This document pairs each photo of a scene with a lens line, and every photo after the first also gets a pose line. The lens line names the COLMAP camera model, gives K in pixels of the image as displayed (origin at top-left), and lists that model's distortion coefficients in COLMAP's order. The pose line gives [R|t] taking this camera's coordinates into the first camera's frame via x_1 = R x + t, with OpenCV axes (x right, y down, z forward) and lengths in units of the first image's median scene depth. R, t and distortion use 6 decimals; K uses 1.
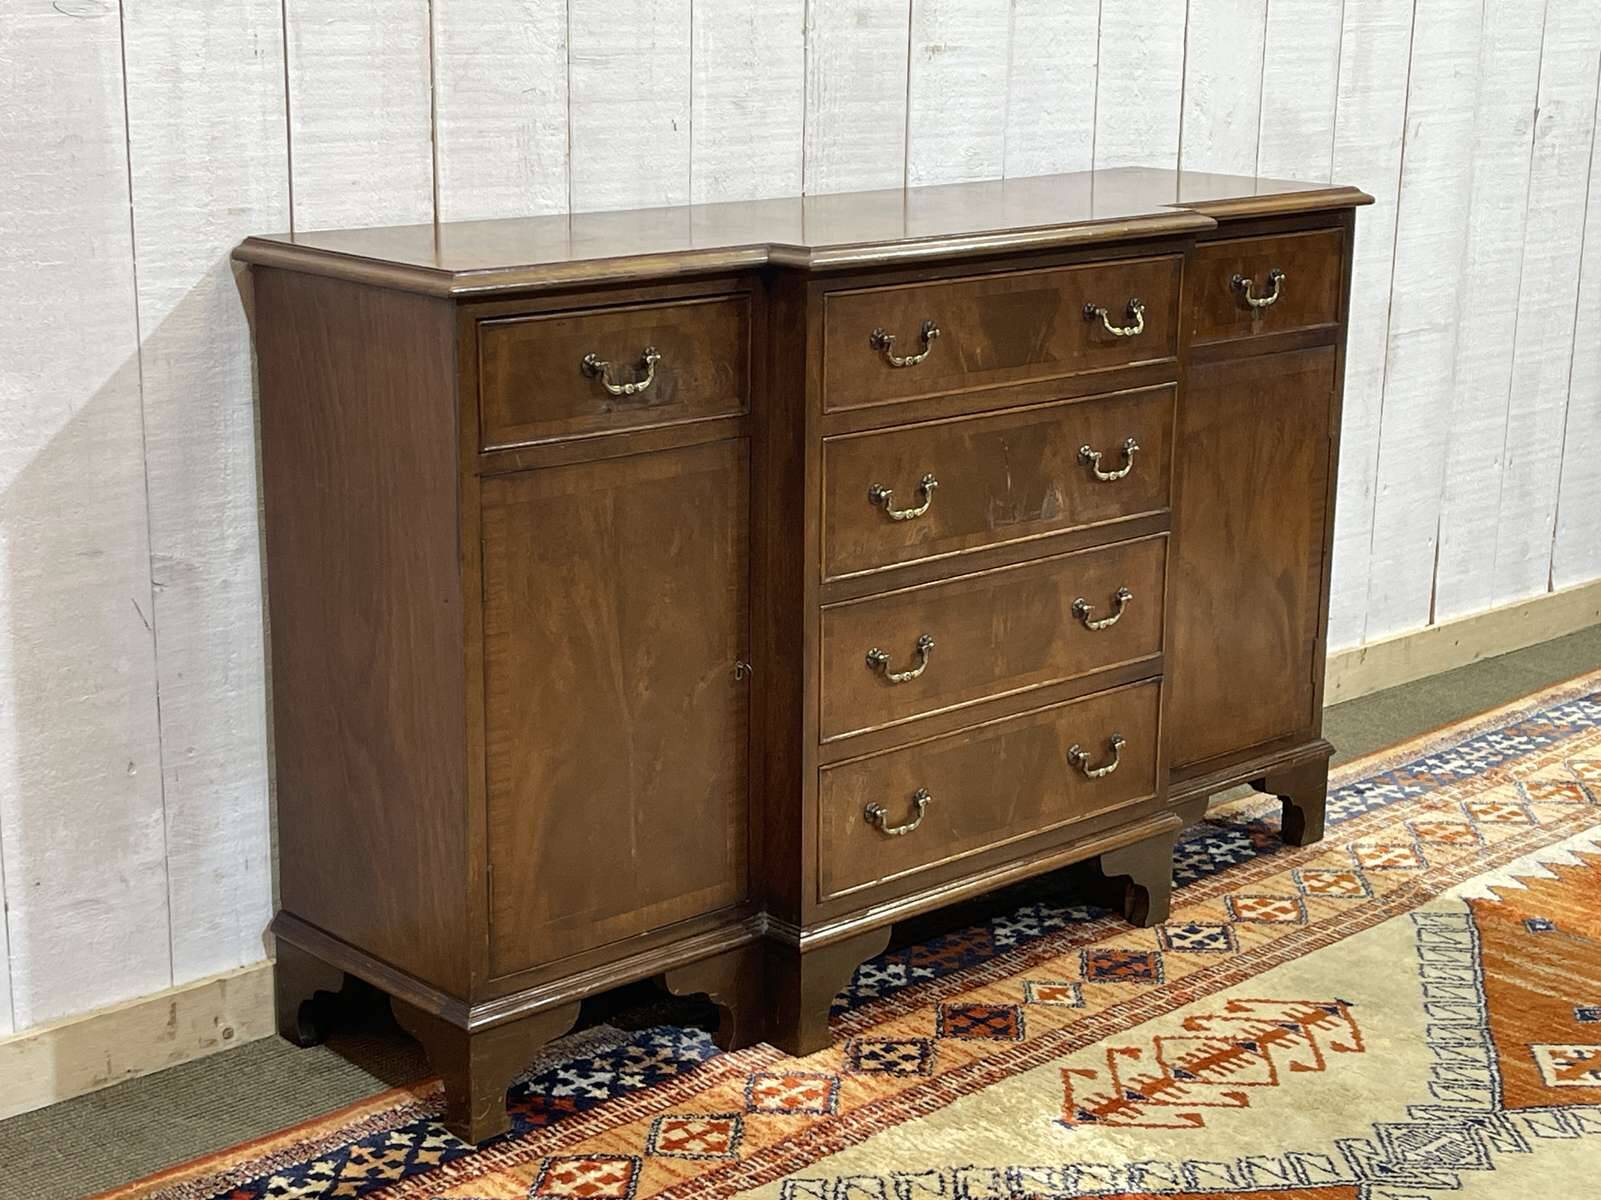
lens RADIAL K [[2609.3, 0, 798.6], [0, 2609.3, 601.0], [0, 0, 1]] dist [0.086654, 0.000000]
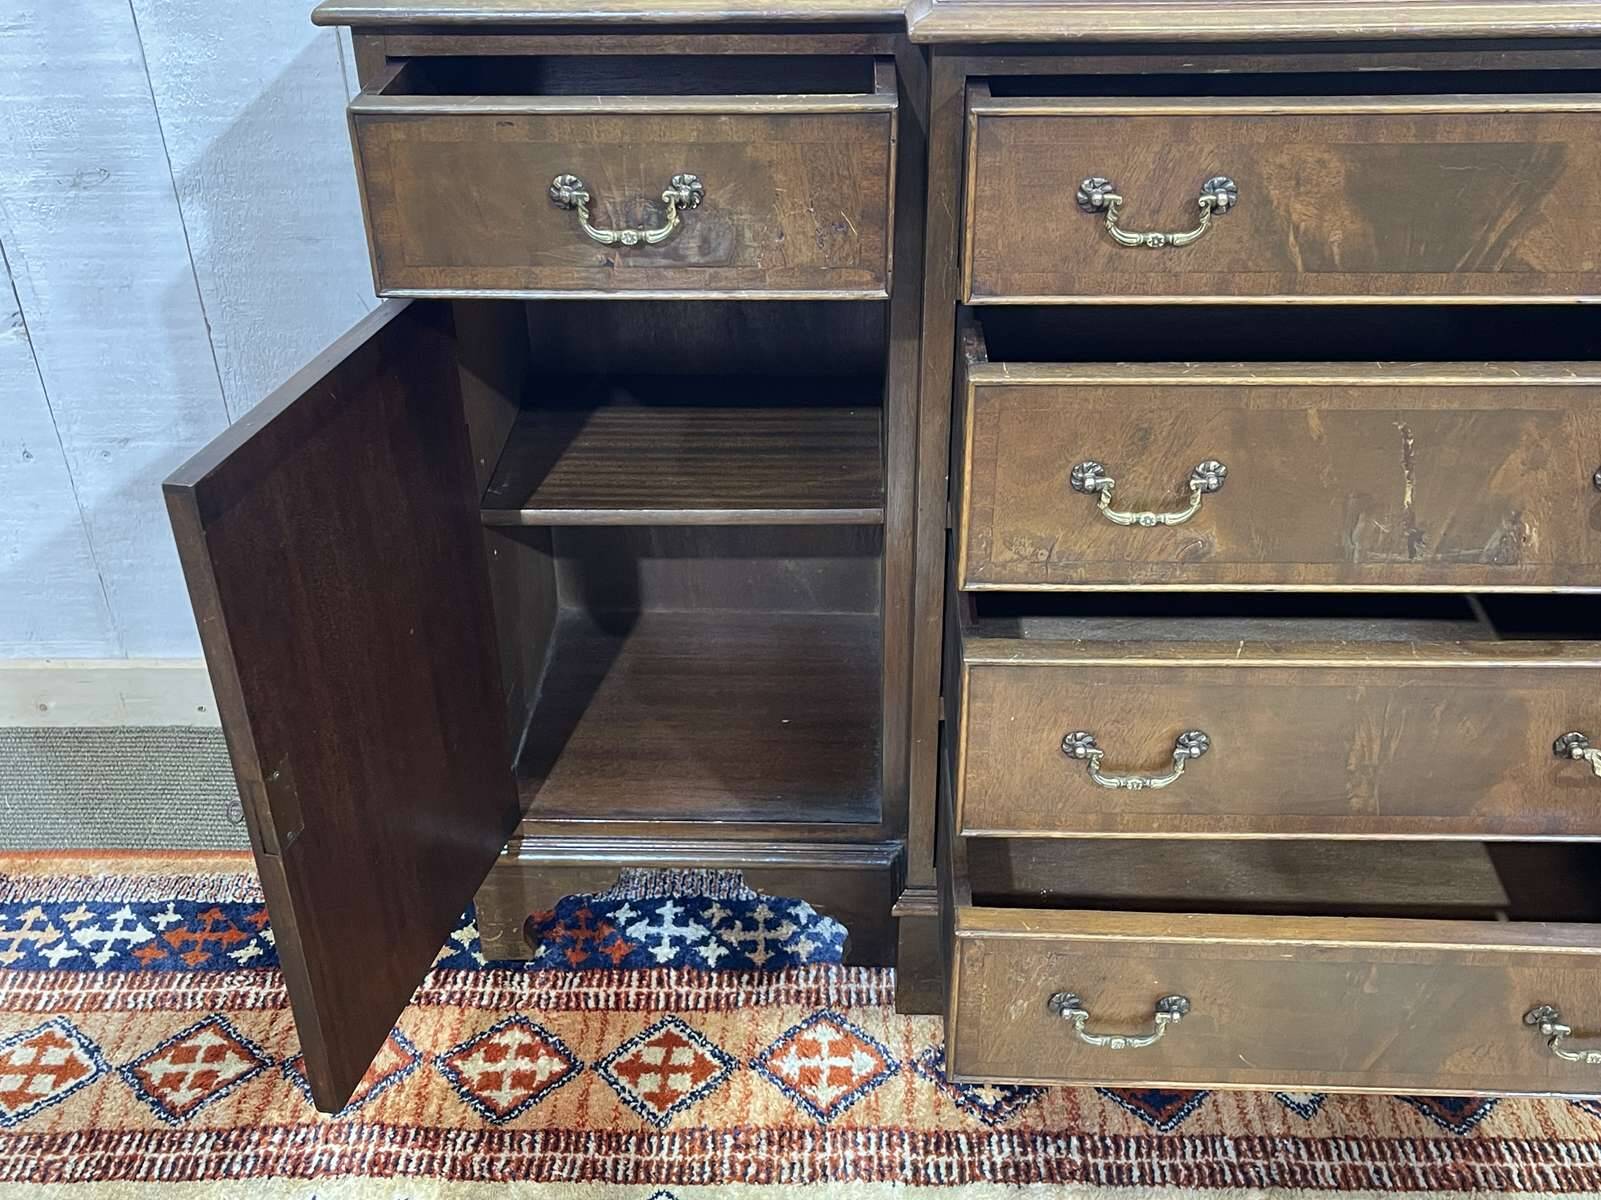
lens RADIAL K [[1643.8, 0, 793.2], [0, 1643.8, 613.1], [0, 0, 1]] dist [0.039165, 0.000000]
pose [[0.715575, 0.356553, -0.600686, 0.249456], [-0.150665, 0.918460, 0.365694, -0.131165], [0.682095, -0.171179, 0.710946, 0.631715]]
